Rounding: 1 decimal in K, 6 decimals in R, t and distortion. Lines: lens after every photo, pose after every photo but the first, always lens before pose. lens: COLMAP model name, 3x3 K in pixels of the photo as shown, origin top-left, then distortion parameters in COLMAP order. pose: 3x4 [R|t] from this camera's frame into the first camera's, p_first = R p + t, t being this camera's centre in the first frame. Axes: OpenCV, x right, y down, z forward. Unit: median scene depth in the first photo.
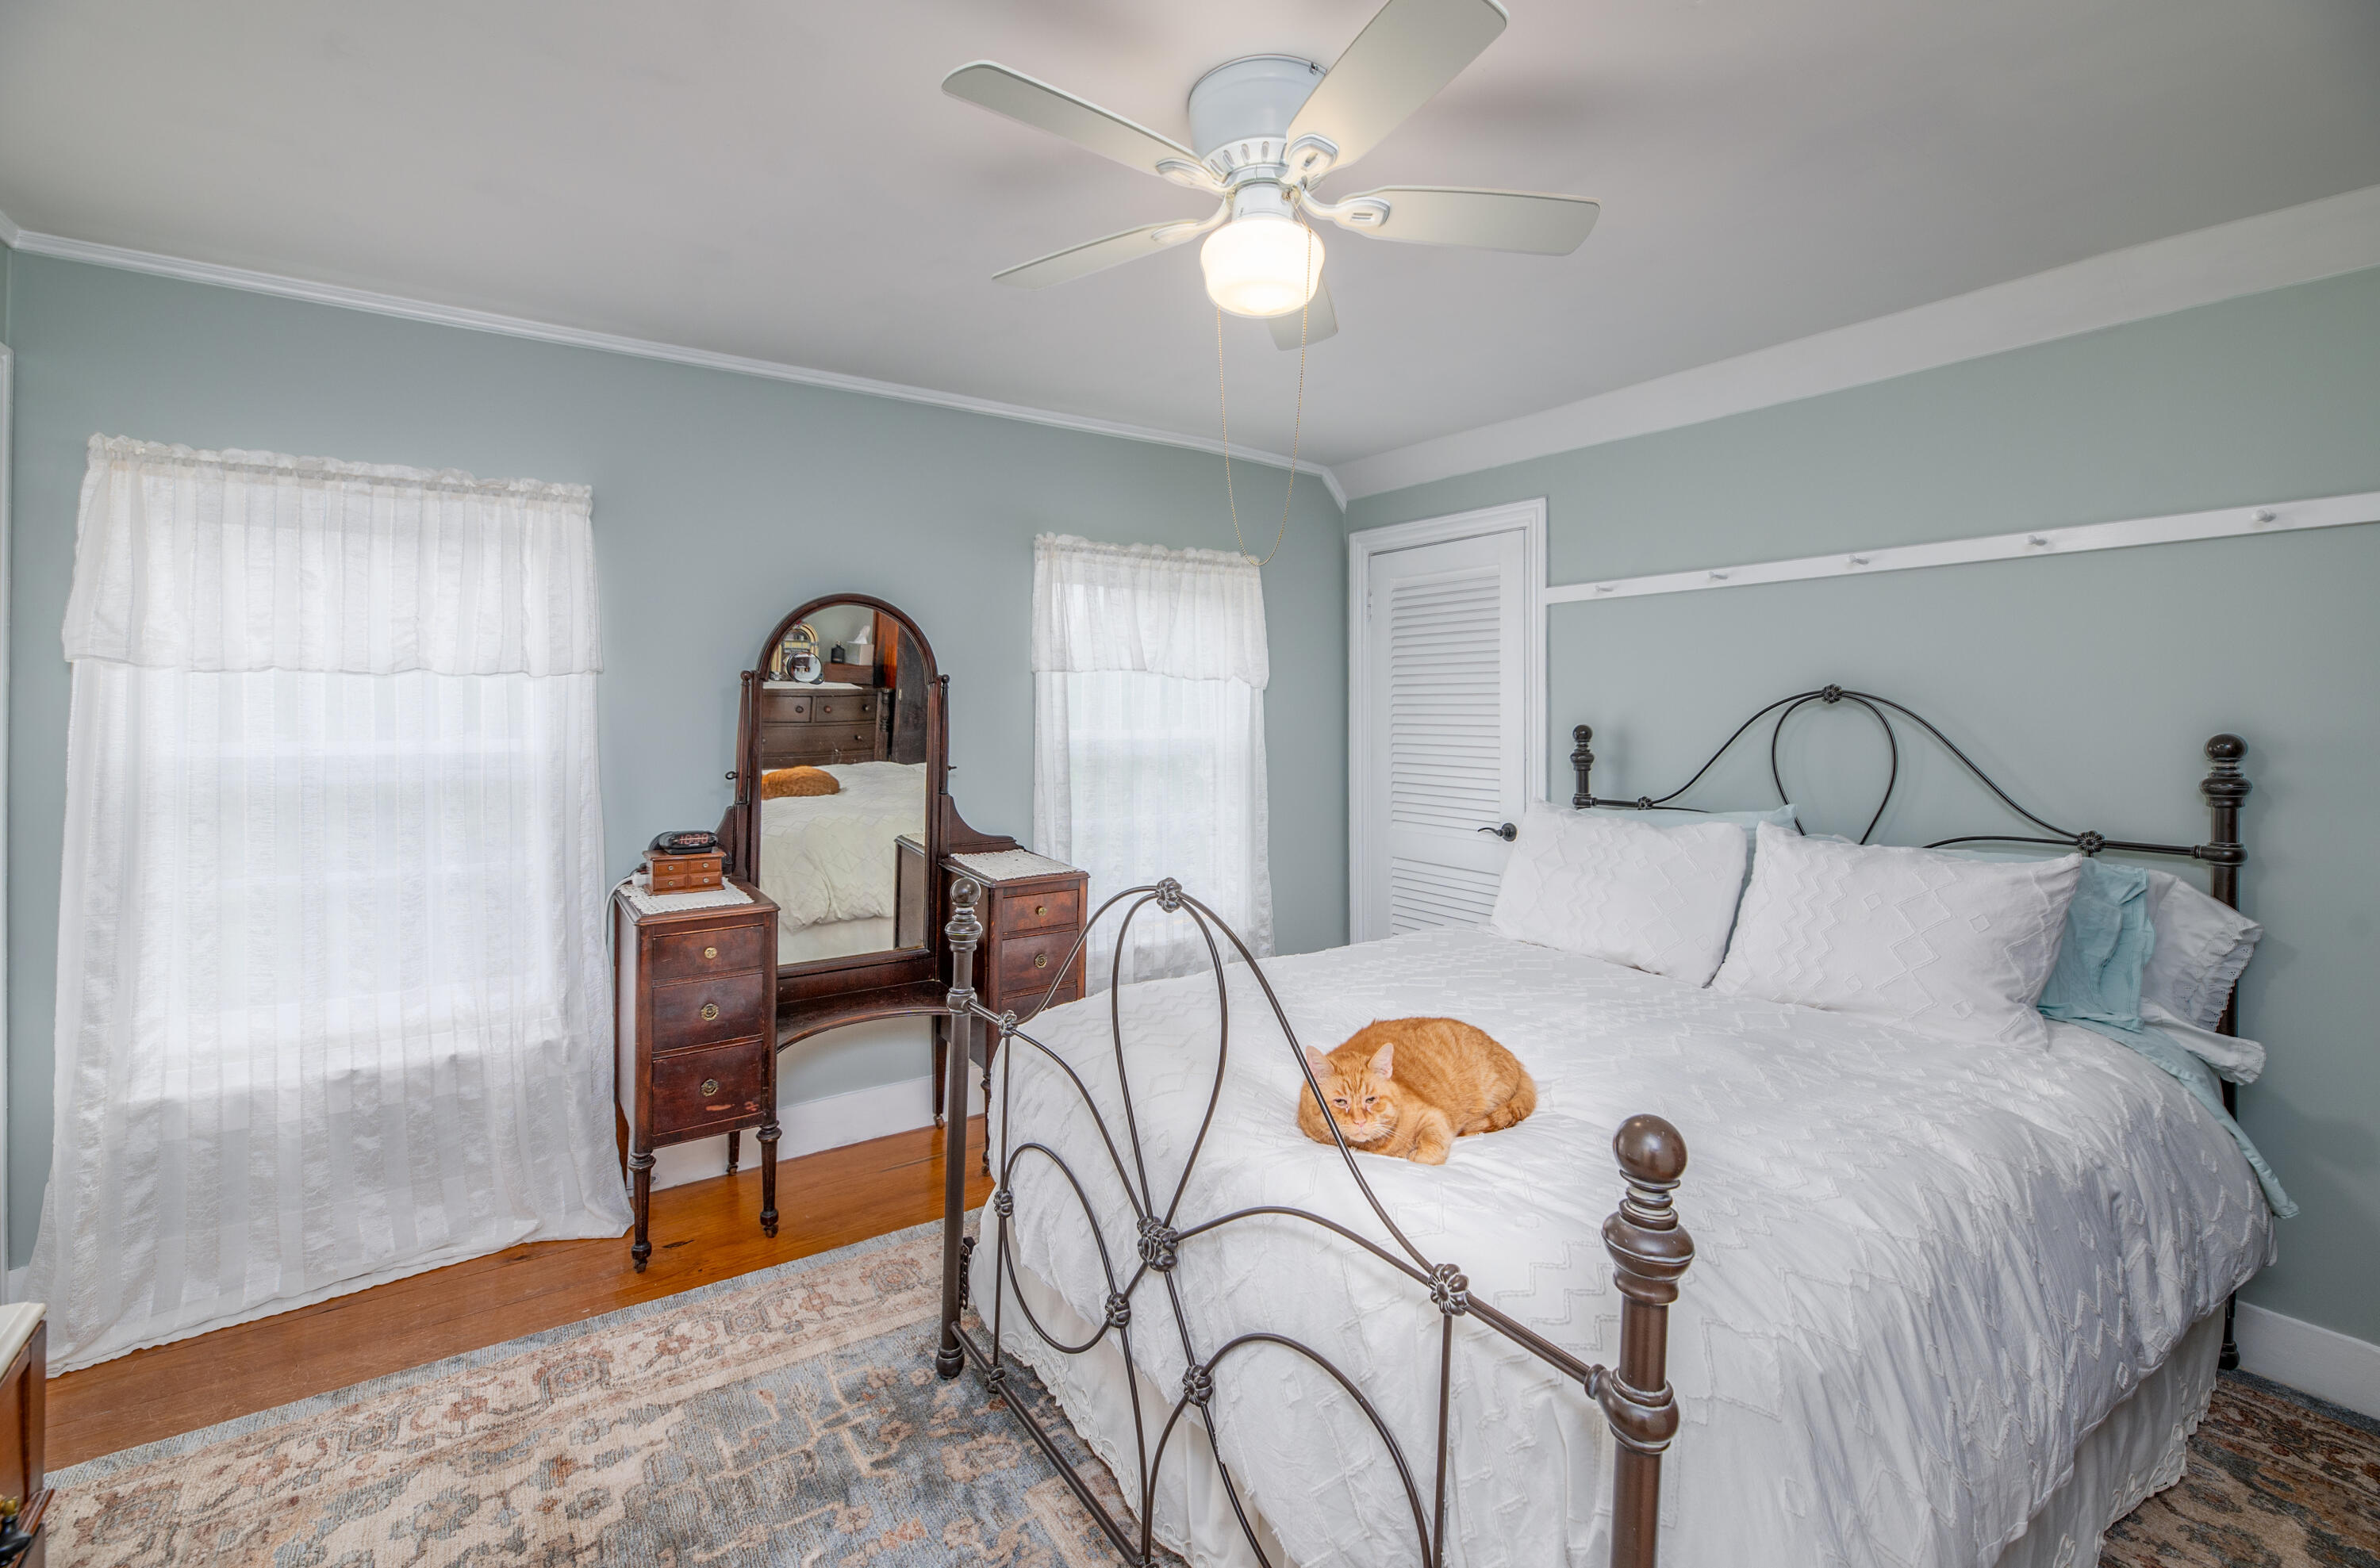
lens RADIAL K [[1027.9, 0, 1192.2], [0, 1027.9, 726.5], [0, 0, 1]] dist [0.000414, -0.000078]
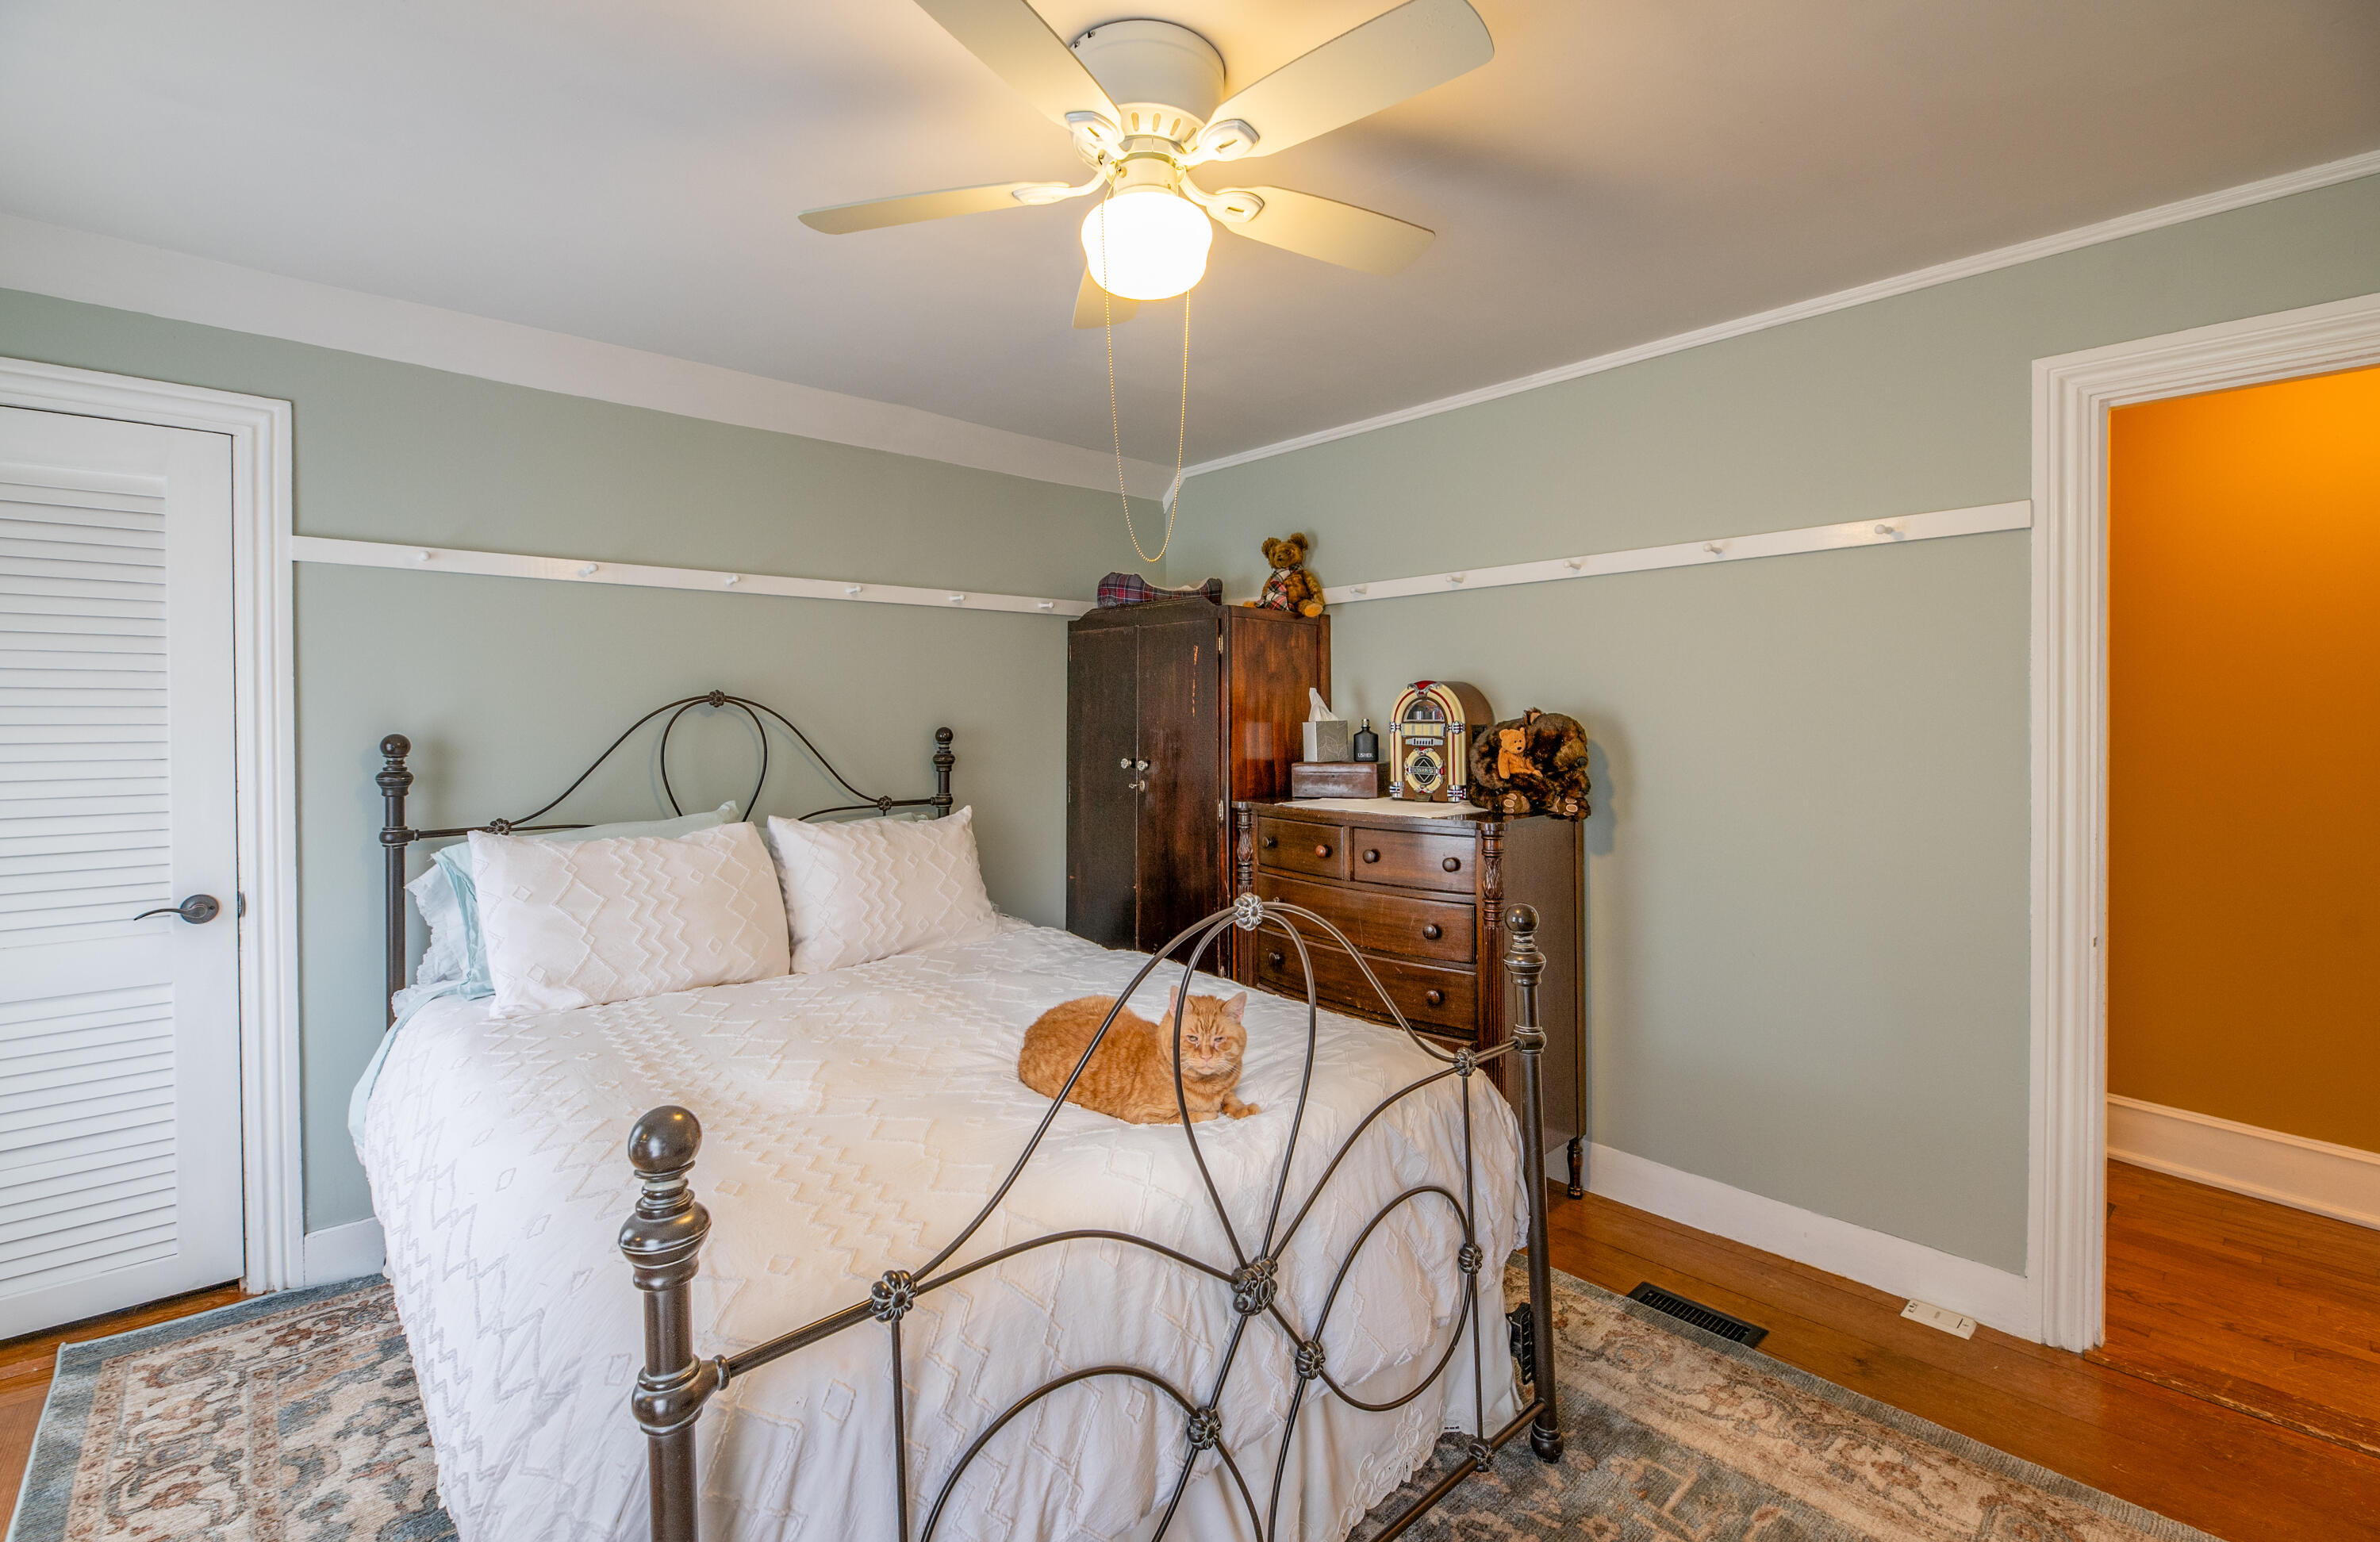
lens RADIAL K [[1025.3, 0, 1182.8], [0, 1025.3, 718.0], [0, 0, 1]] dist [-0.000443, -0.000023]
pose [[-0.123803, -0.008340, 0.992272, -0.555747], [0.016449, 0.999810, 0.010456, -0.014808], [-0.992170, 0.017617, -0.123642, 0.686038]]
